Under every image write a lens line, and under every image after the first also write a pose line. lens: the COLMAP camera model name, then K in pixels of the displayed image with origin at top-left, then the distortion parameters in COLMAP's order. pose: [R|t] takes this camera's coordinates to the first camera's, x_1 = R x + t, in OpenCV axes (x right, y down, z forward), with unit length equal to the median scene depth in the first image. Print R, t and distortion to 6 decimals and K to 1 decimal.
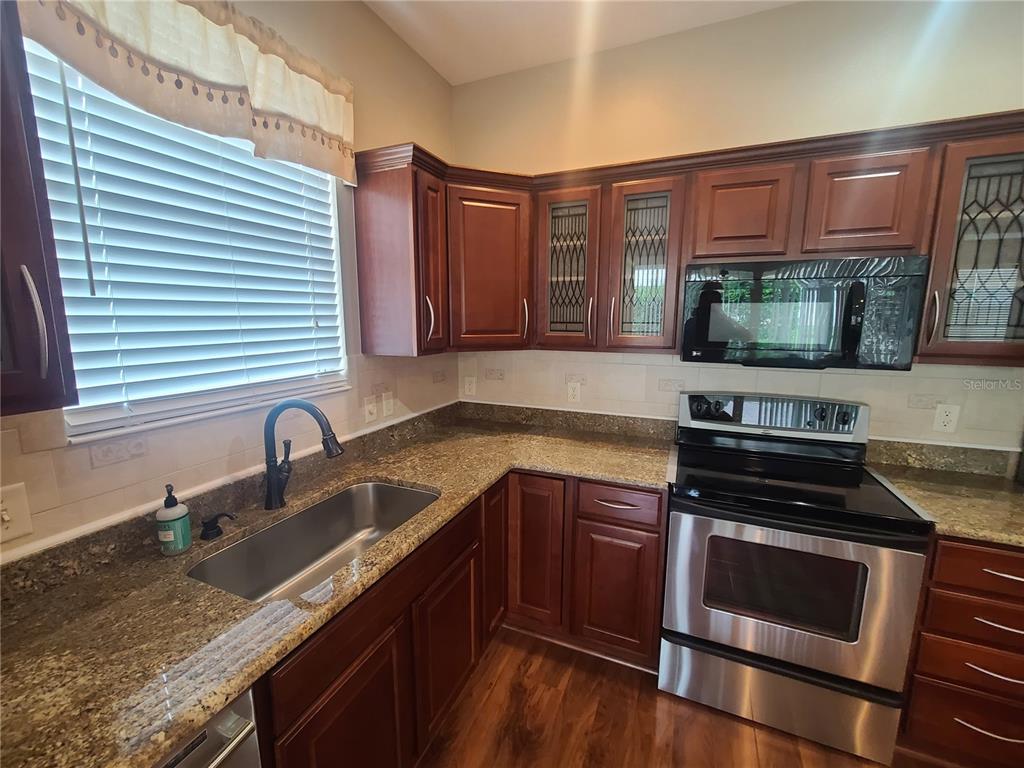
lens RADIAL K [[424.7, 0, 512.0], [0, 424.7, 384.0], [0, 0, 1]] dist [0.003030, 0.000308]
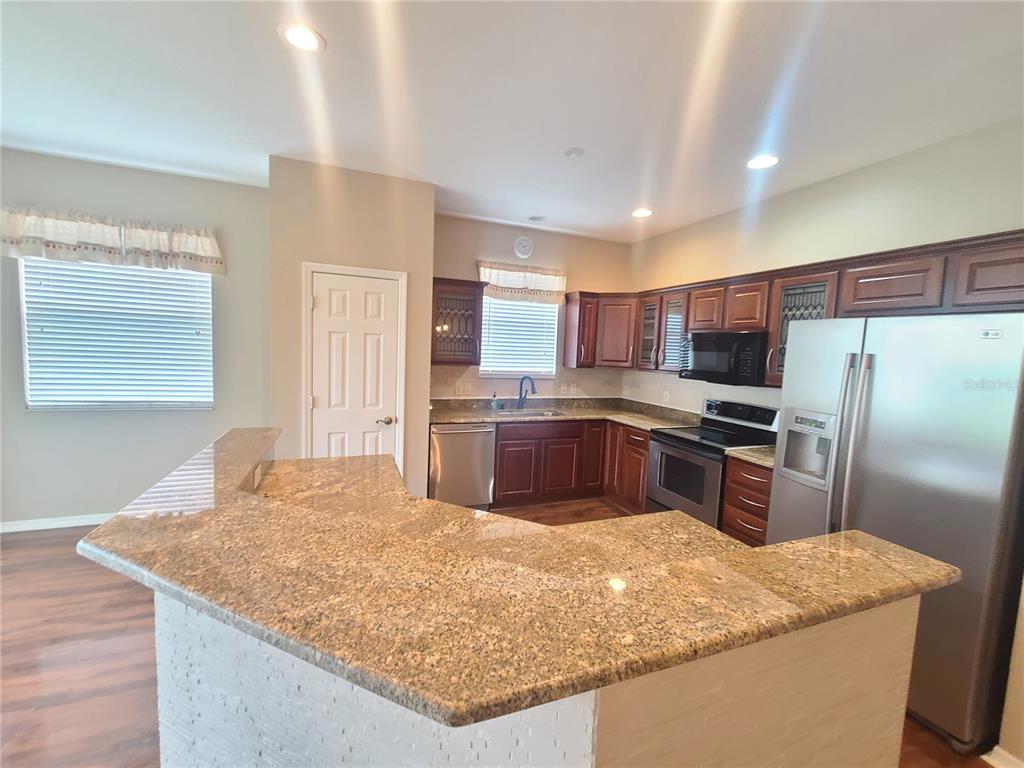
lens RADIAL K [[424.7, 0, 512.0], [0, 424.7, 384.0], [0, 0, 1]] dist [0.003030, 0.000308]
pose [[0.704838, 0.086173, -0.704115, 1.360089], [-0.146134, 0.988942, -0.025252, 0.156559], [0.694153, 0.120693, 0.709637, -1.109875]]
